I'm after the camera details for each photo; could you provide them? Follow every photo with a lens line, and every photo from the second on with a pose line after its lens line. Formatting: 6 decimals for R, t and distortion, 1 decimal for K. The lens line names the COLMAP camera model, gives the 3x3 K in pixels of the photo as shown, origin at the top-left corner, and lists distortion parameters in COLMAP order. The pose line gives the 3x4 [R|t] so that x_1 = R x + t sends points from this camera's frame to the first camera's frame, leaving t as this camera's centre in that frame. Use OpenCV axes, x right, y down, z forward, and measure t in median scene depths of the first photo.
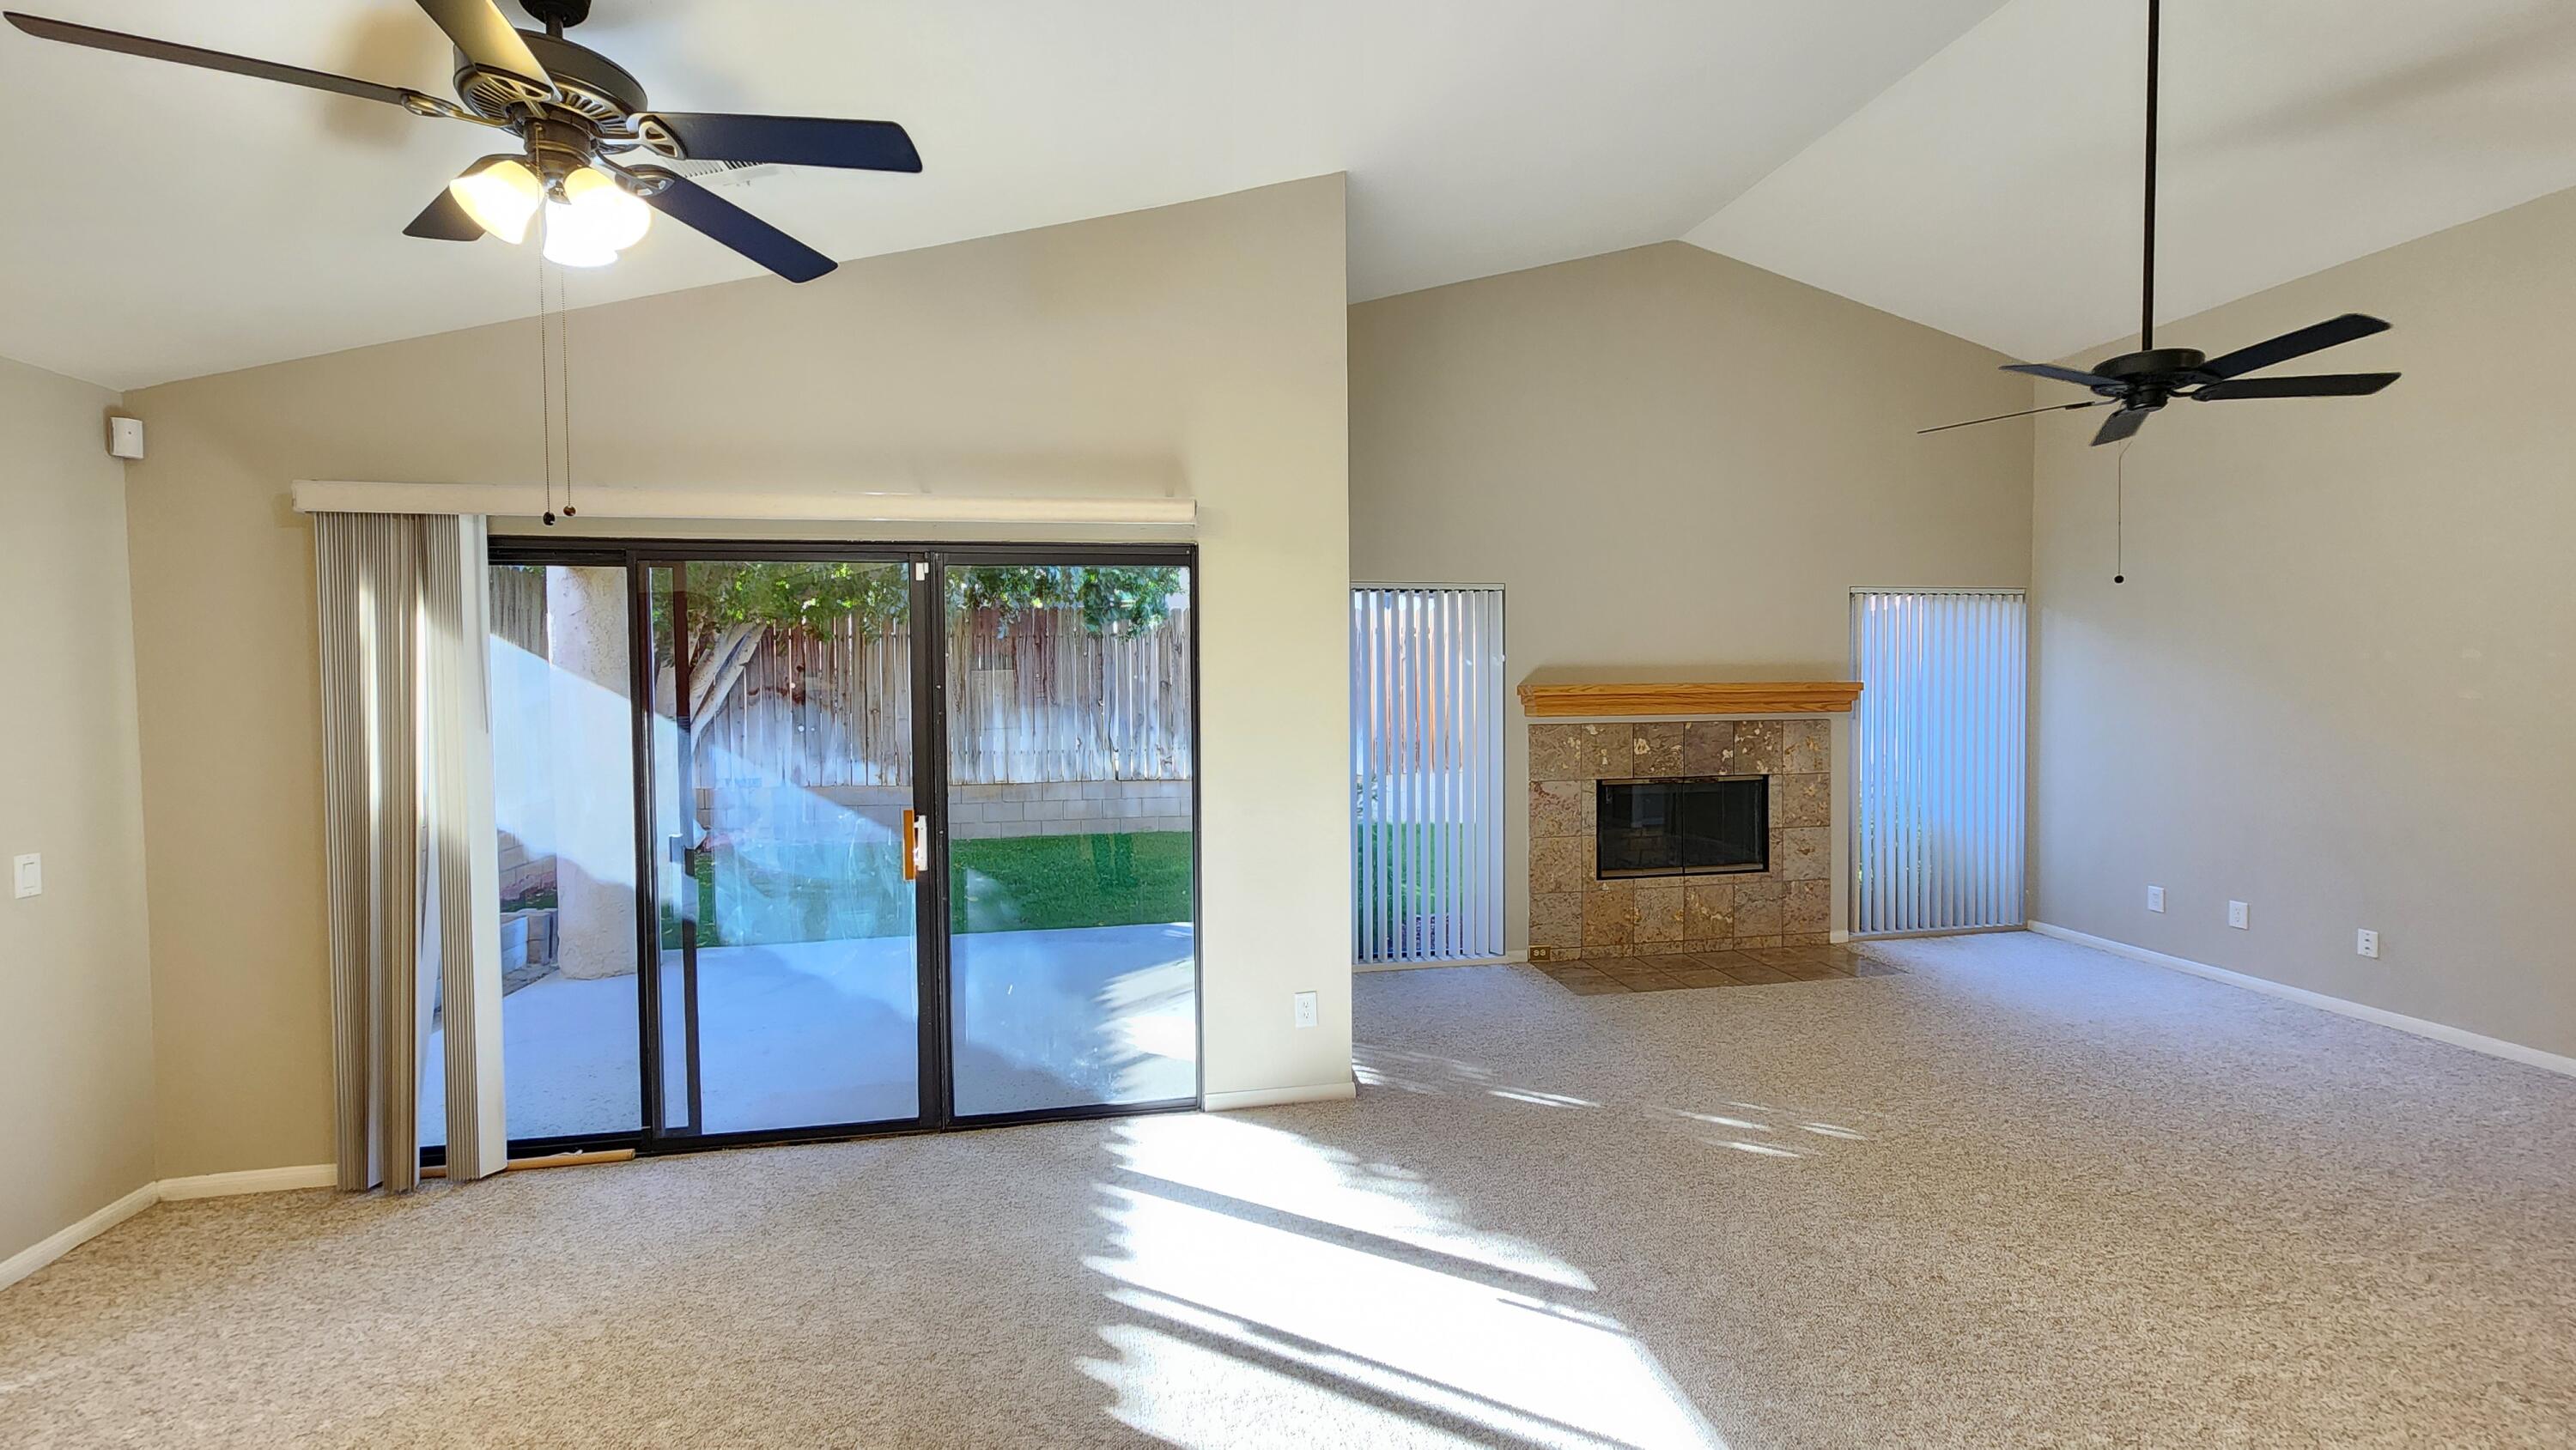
lens RADIAL K [[1061.2, 0, 1293.6], [0, 1061.2, 713.1], [0, 0, 1]] dist [0.003609, -0.000550]
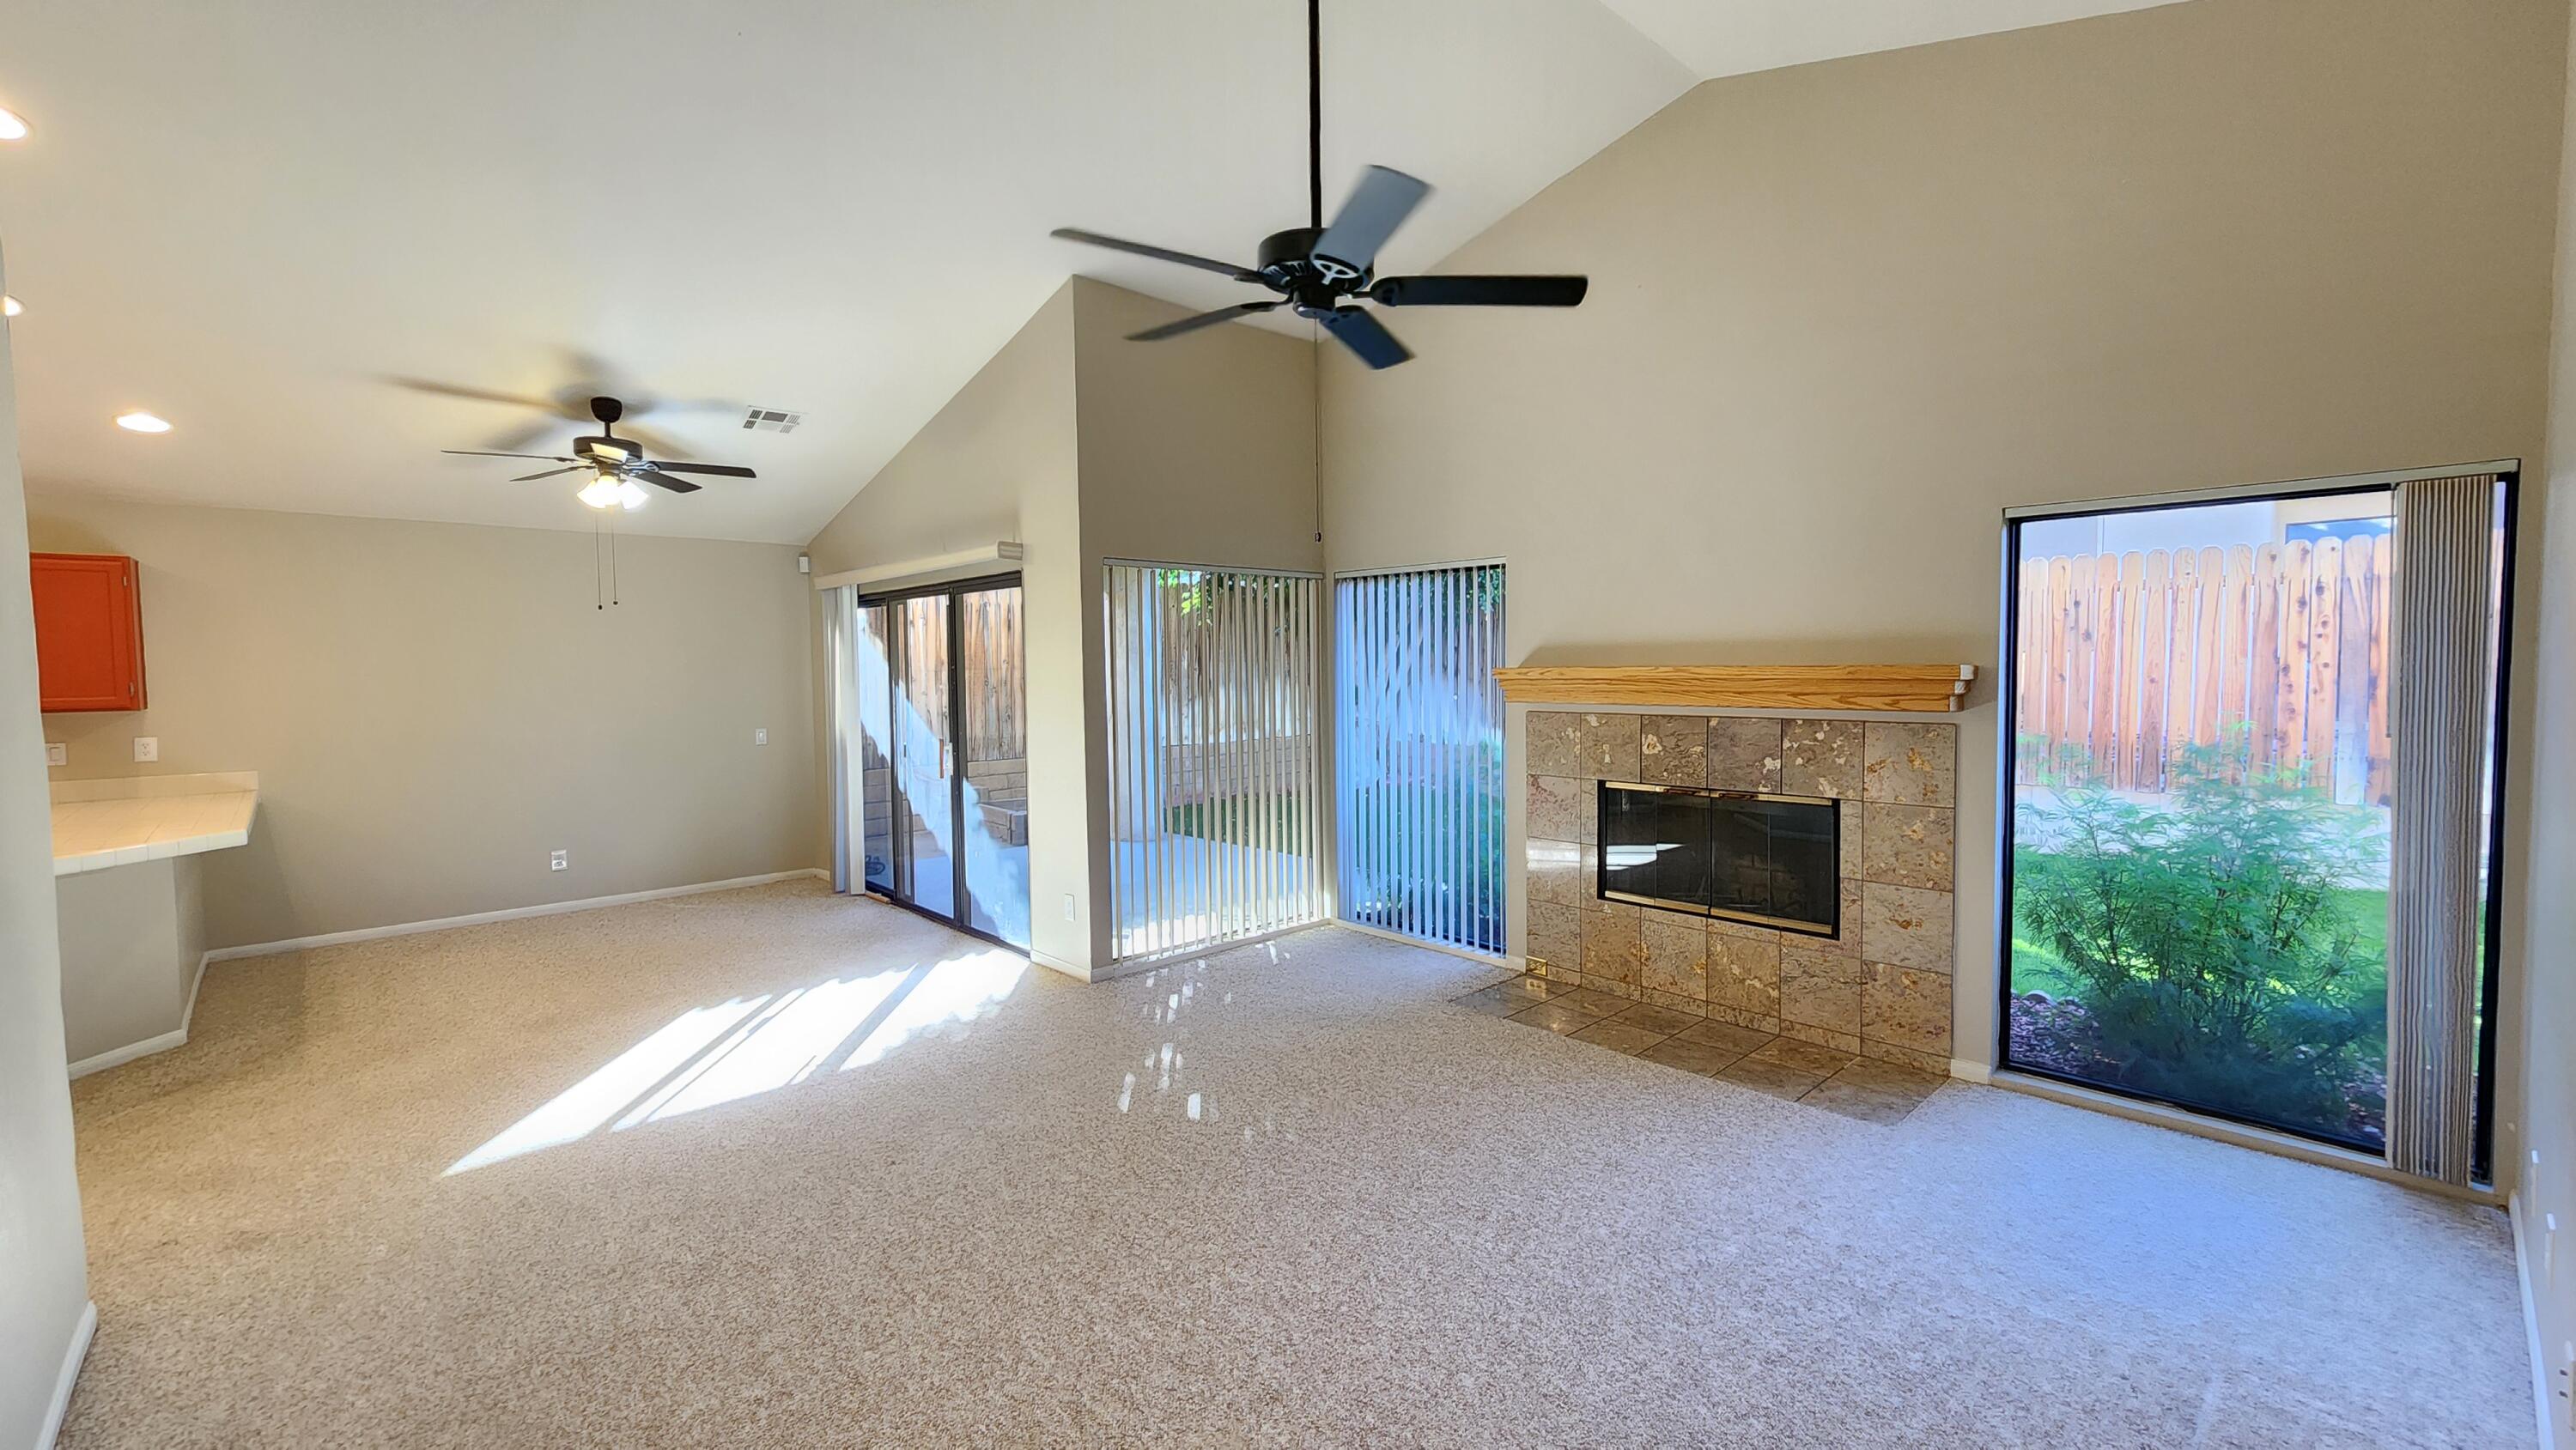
lens RADIAL K [[1061.2, 0, 1302.9], [0, 1061.2, 726.0], [0, 0, 1]] dist [0.003609, -0.000550]
pose [[0.534012, 0.052170, -0.843866, 0.858533], [-0.021663, 0.998611, 0.048028, -0.015214], [0.845200, -0.007367, 0.534400, 0.348766]]
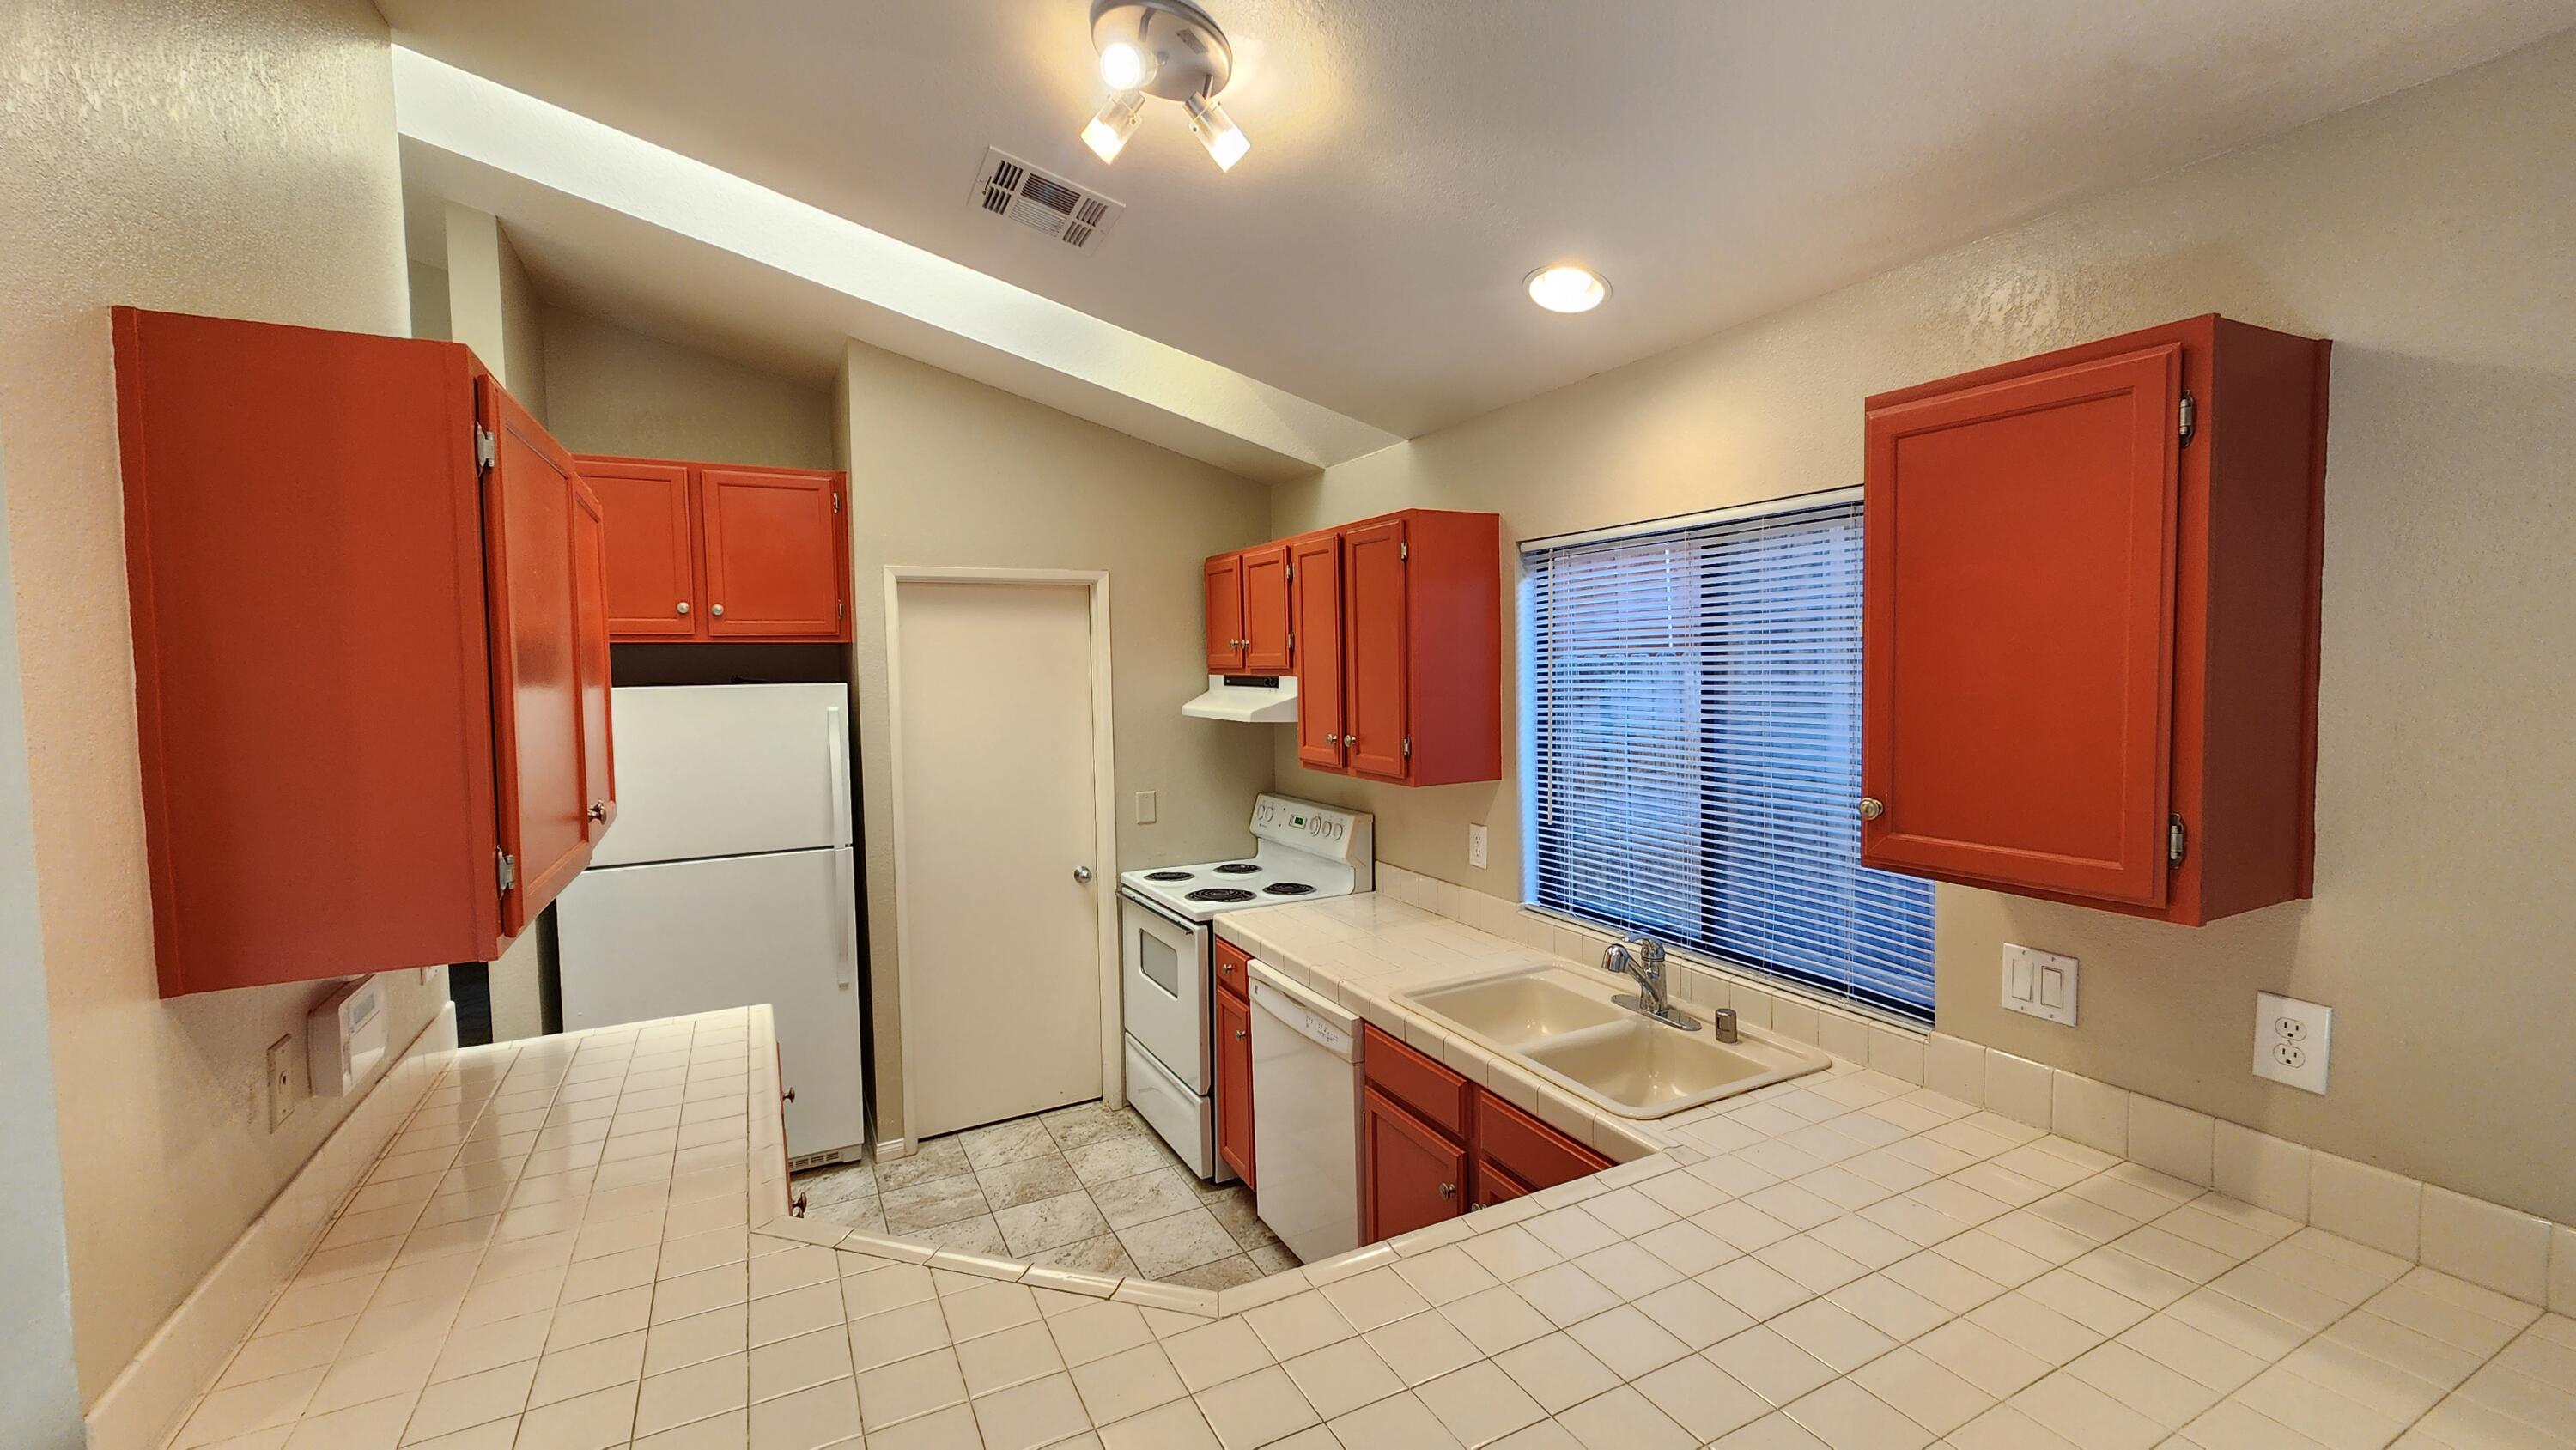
lens RADIAL K [[1061.2, 0, 1300.2], [0, 1061.2, 707.9], [0, 0, 1]] dist [0.003609, -0.000550]
pose [[-0.957622, 0.036518, -0.285704, -0.183643], [0.014162, 0.996700, 0.079927, -0.031245], [0.287680, 0.072494, -0.954979, 0.157046]]
